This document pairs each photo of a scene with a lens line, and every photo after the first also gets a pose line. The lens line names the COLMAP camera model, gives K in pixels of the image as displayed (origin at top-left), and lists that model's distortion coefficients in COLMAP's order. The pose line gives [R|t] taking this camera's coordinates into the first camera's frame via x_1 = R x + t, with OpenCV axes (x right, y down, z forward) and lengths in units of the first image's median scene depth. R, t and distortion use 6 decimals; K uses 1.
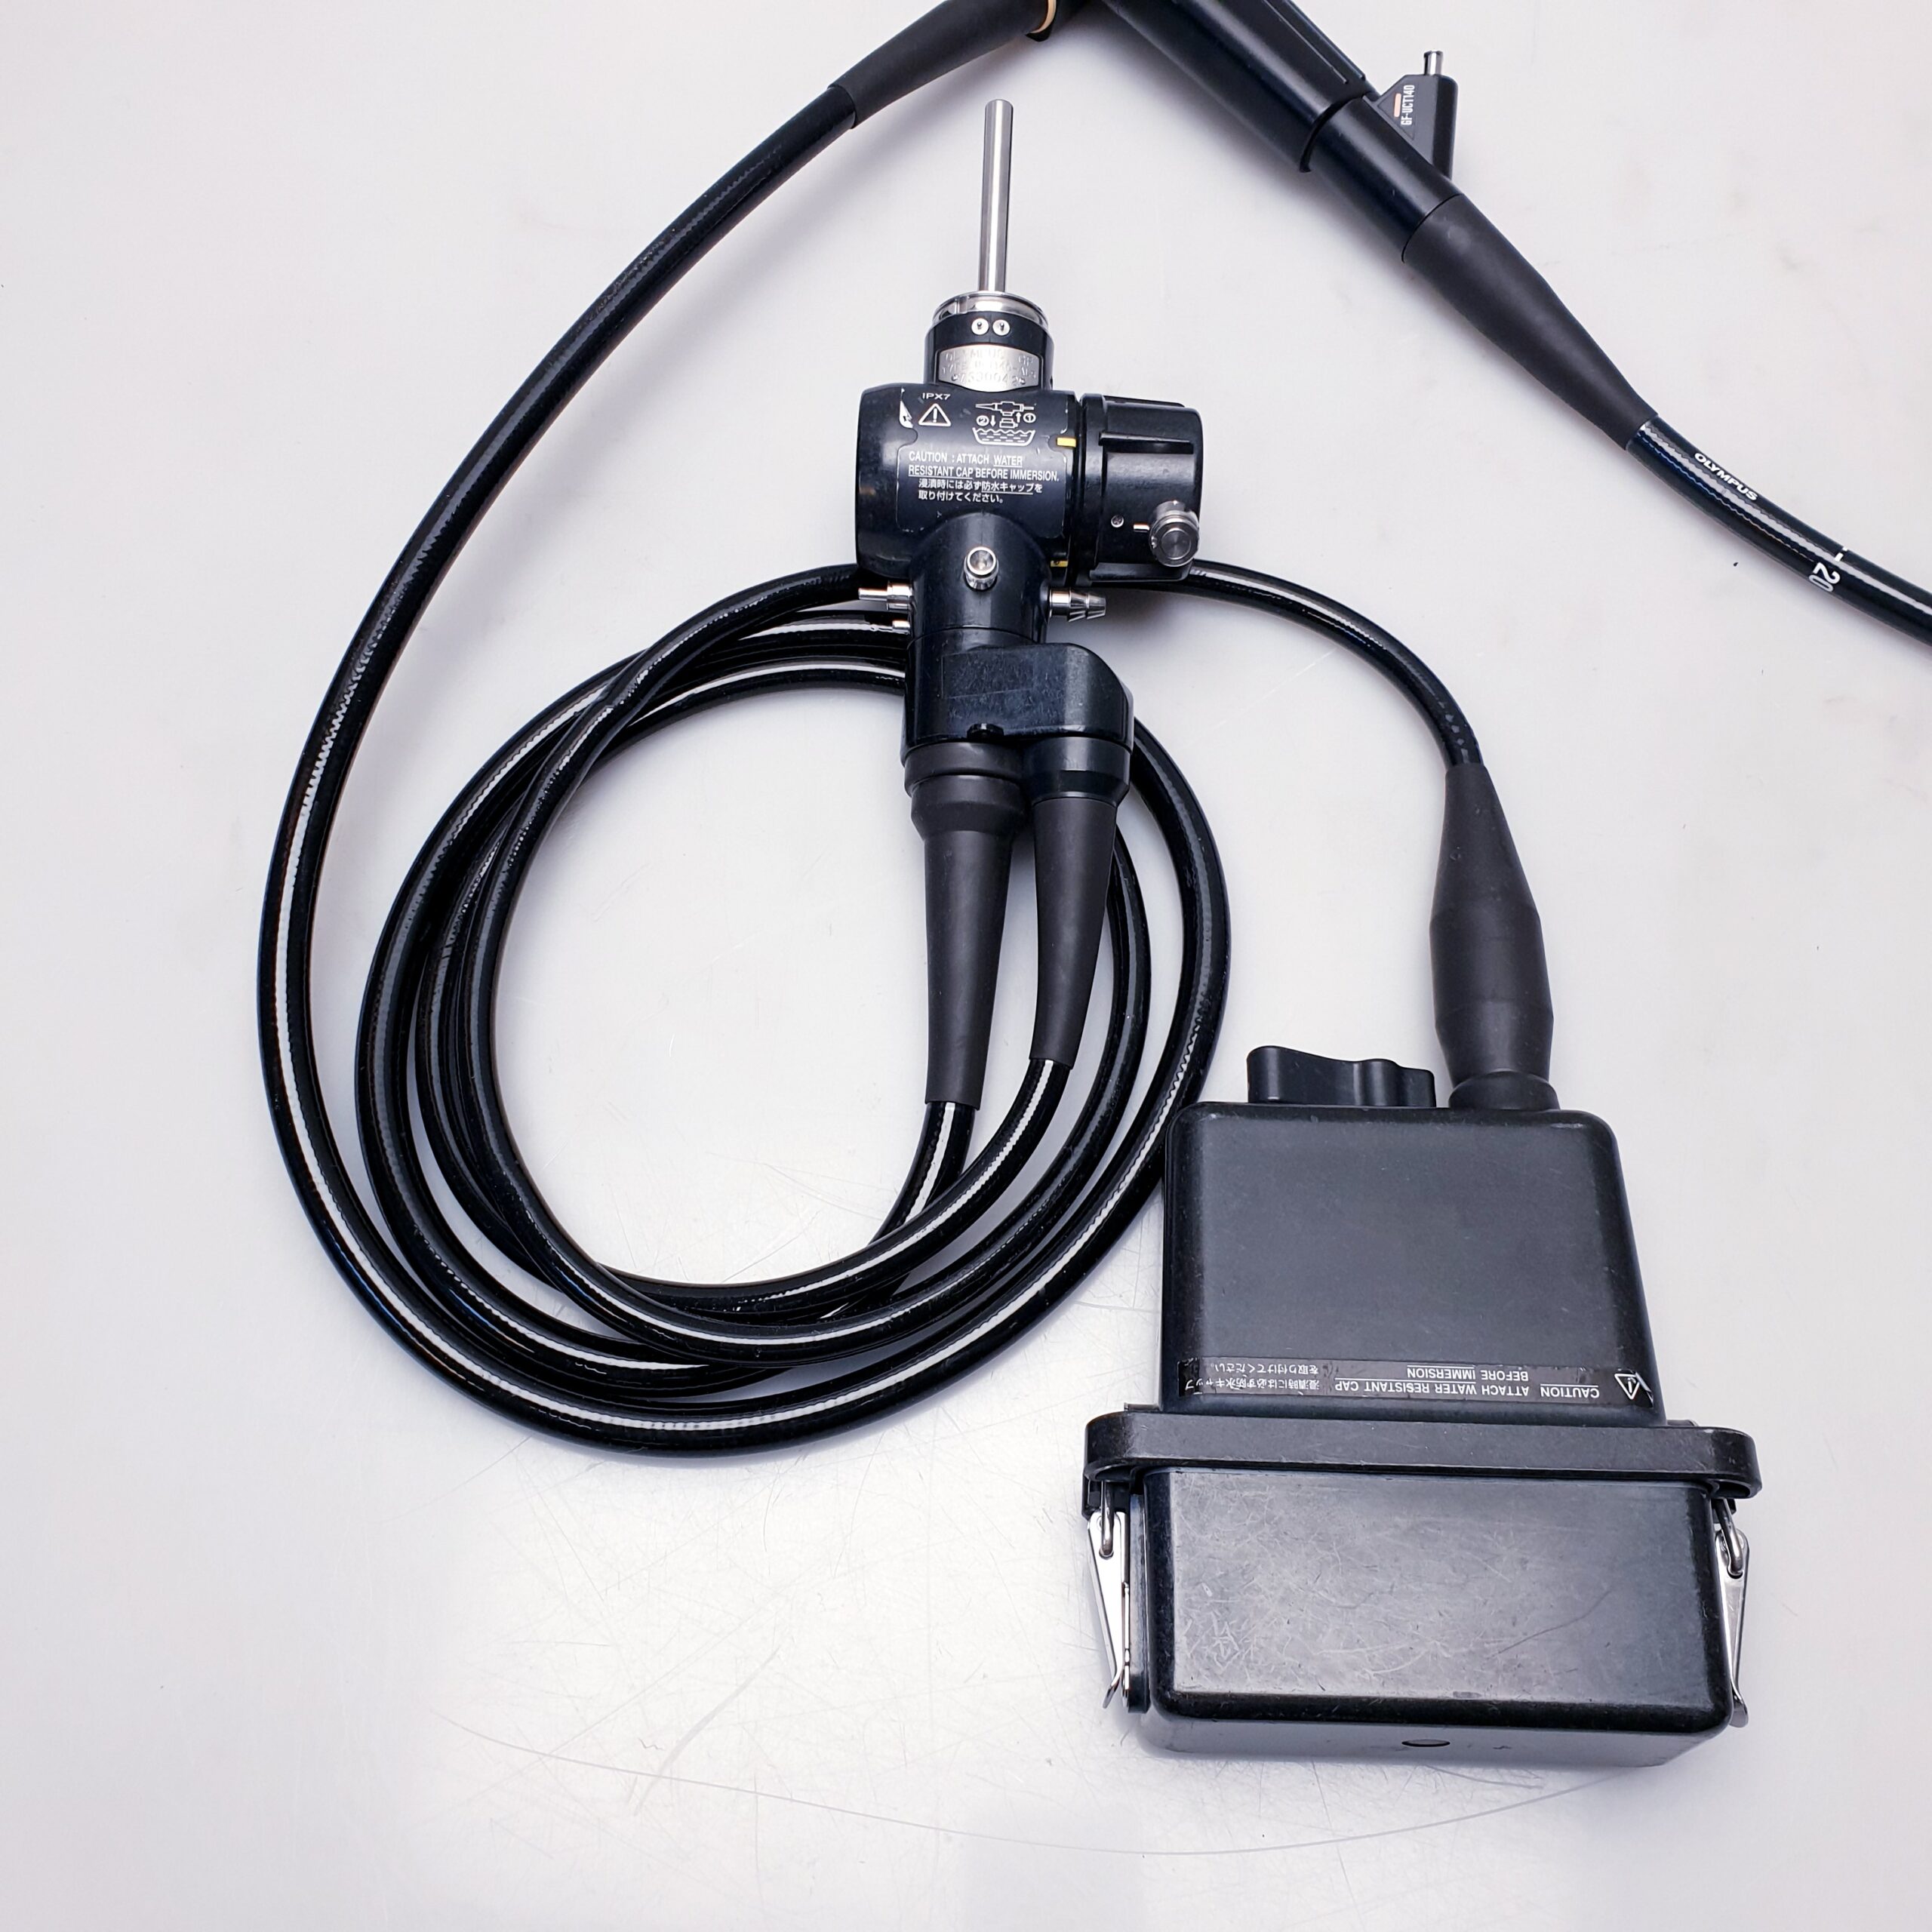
lens RADIAL K [[1744.9, 0, 976.2], [0, 1744.9, 893.4], [0, 0, 1]] dist [0.234320, -0.364944]
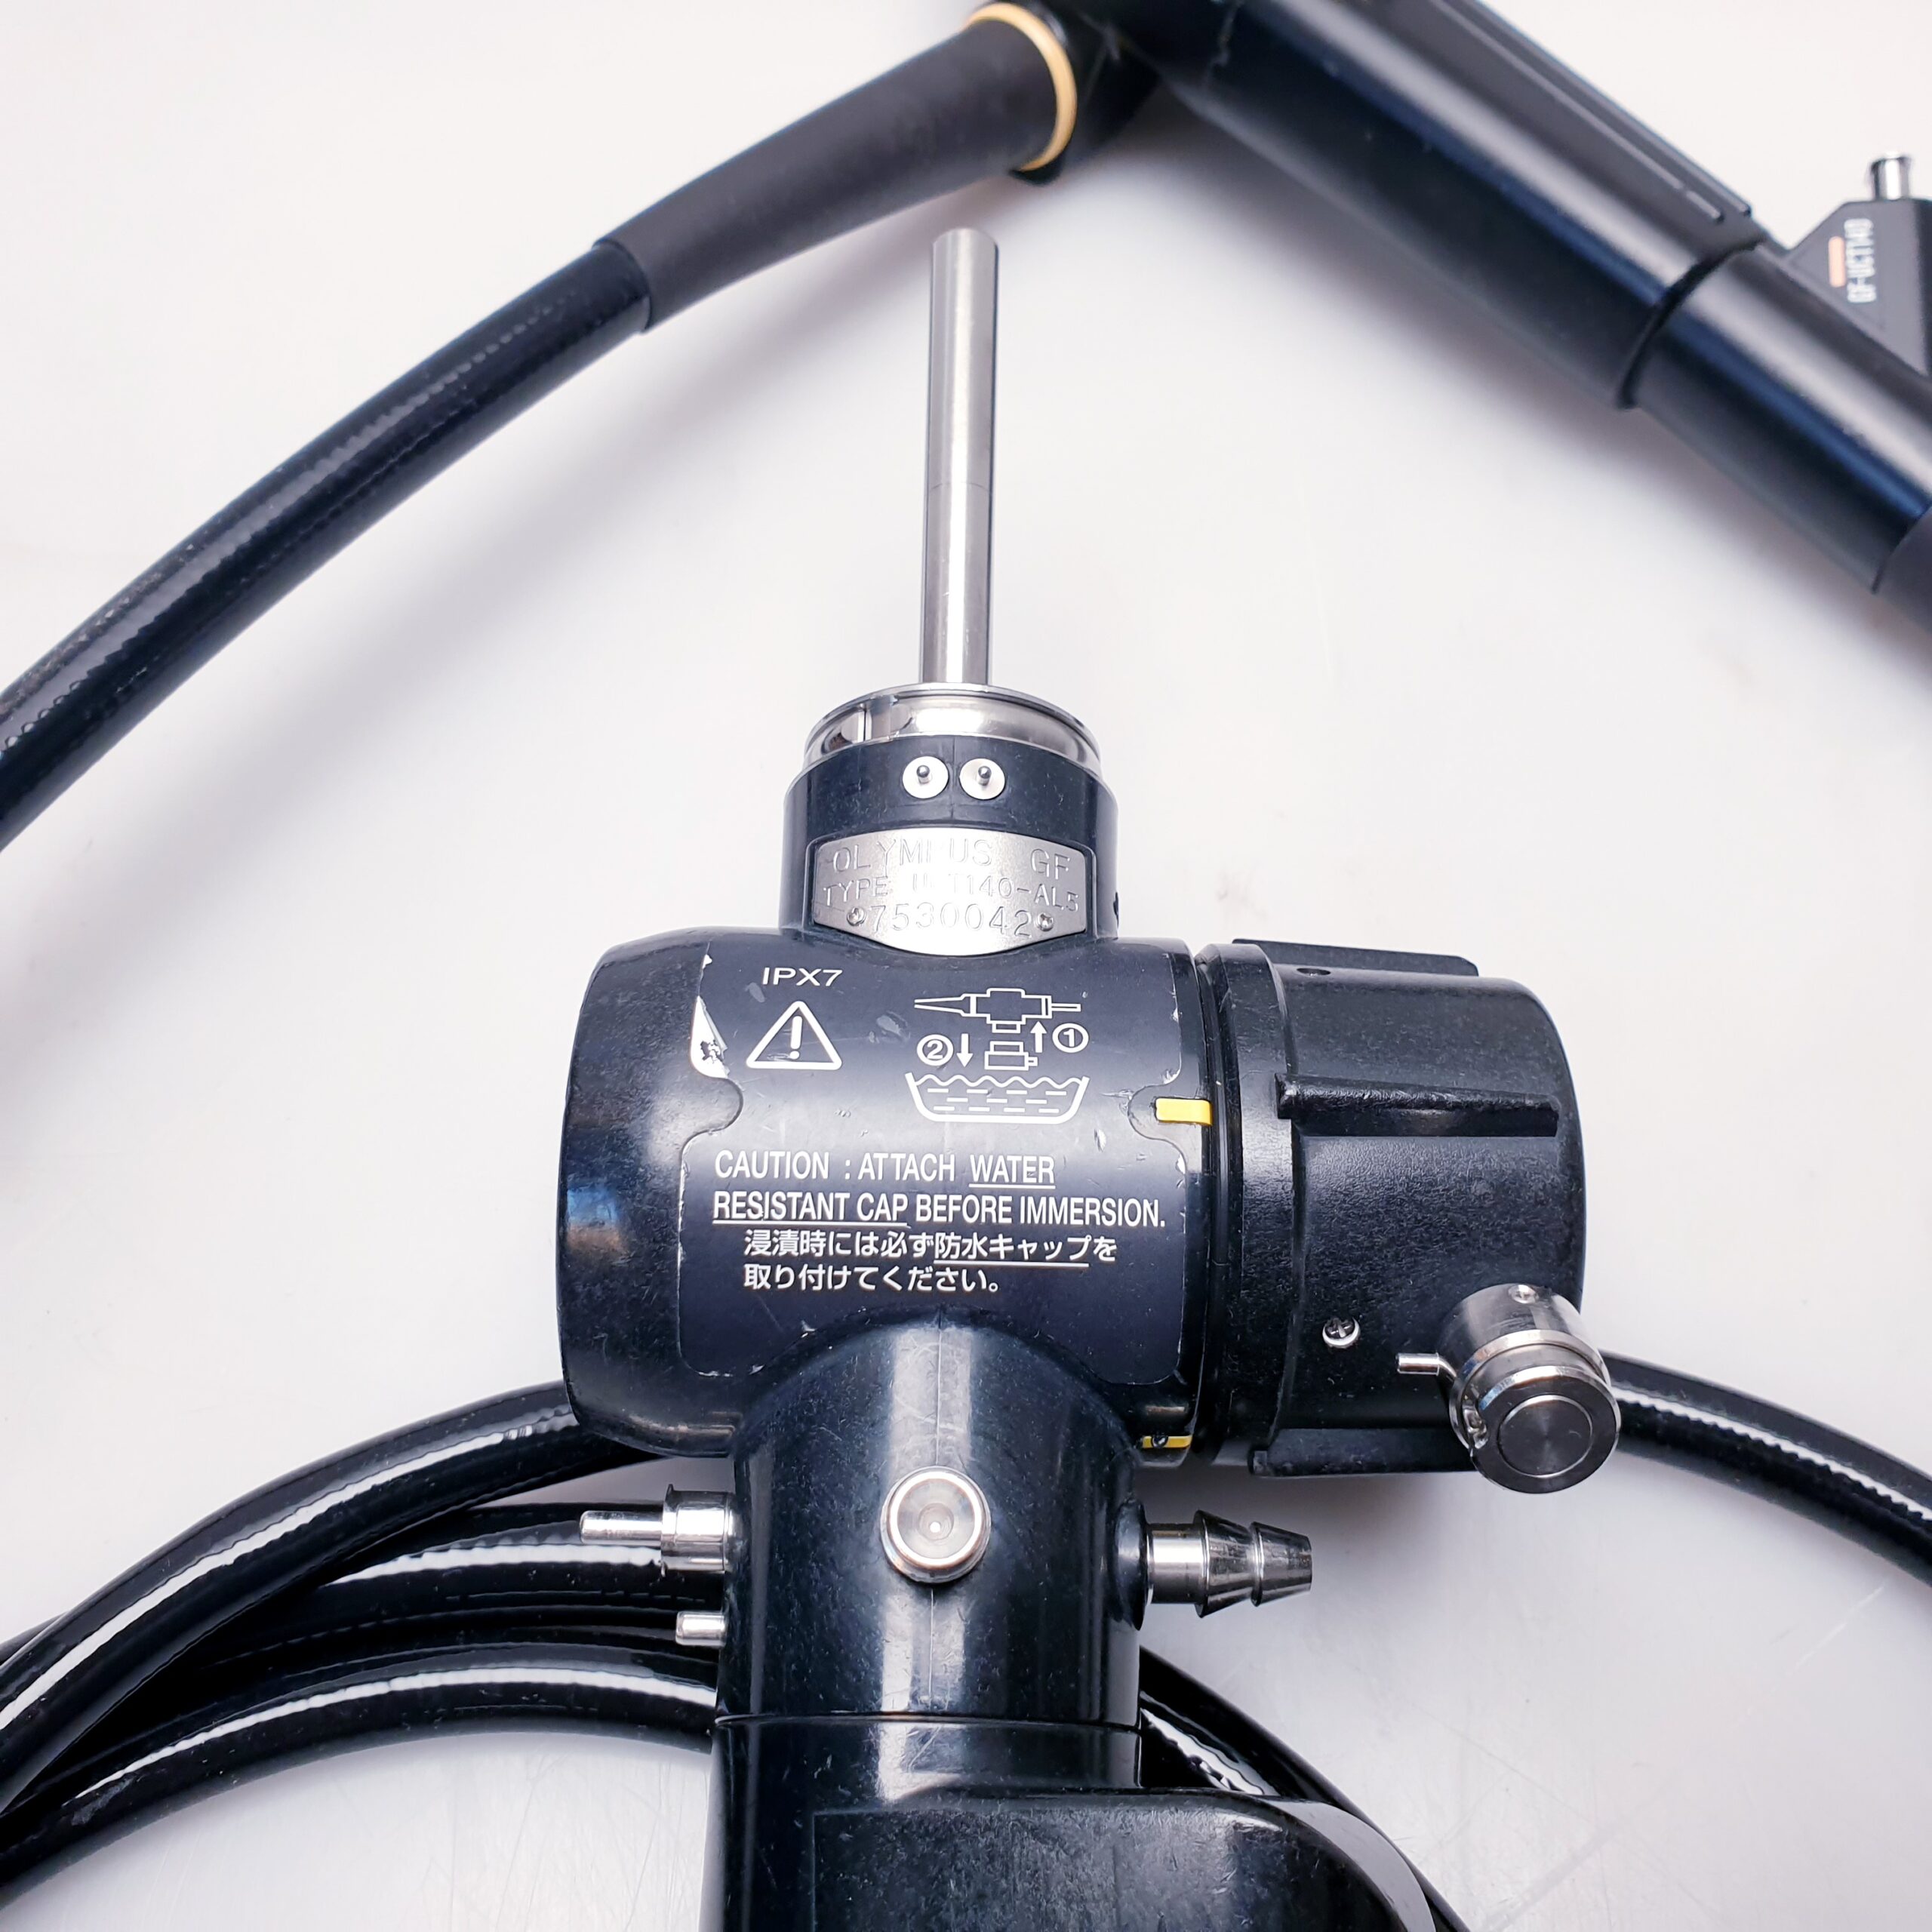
lens RADIAL K [[1744.9, 0, 976.2], [0, 1744.9, 893.4], [0, 0, 1]] dist [0.234320, -0.364944]
pose [[0.999751, -0.019090, 0.011593, 0.008285], [0.020632, 0.988151, -0.152094, -0.242170], [-0.008552, 0.152295, 0.988298, 0.651747]]
